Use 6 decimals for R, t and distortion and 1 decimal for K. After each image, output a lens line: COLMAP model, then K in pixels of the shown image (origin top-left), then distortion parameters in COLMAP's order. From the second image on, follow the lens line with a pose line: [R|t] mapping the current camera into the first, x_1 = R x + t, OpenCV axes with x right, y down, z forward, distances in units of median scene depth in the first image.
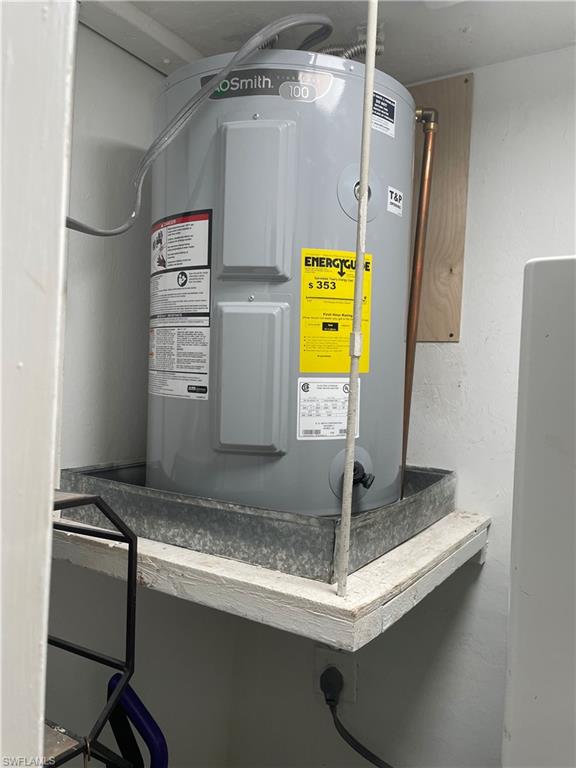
lens RADIAL K [[577.8, 0, 288.0], [0, 577.8, 384.0], [0, 0, 1]] dist [0.049306, -0.063264]
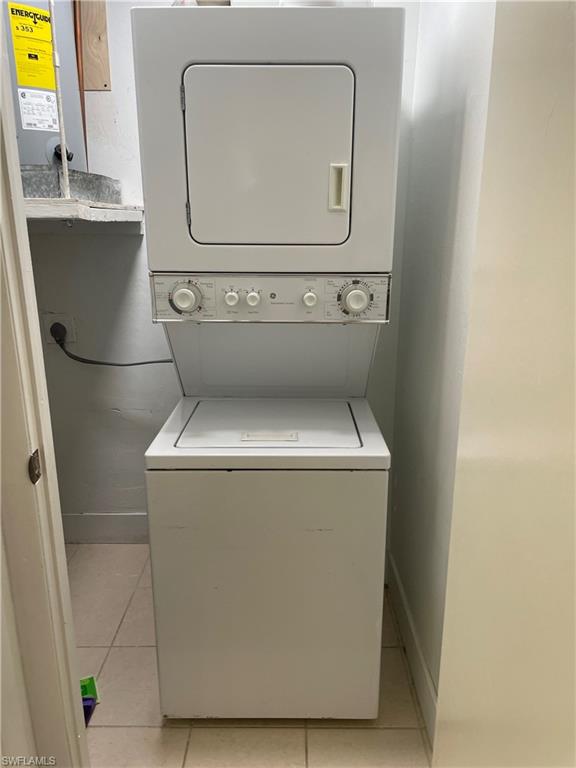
lens RADIAL K [[577.8, 0, 288.0], [0, 577.8, 384.0], [0, 0, 1]] dist [0.049306, -0.063264]
pose [[0.847916, -0.185763, 0.496518, -0.316463], [0.043949, 0.958004, 0.283368, 0.364525], [-0.528305, -0.218451, 0.820471, -0.989086]]
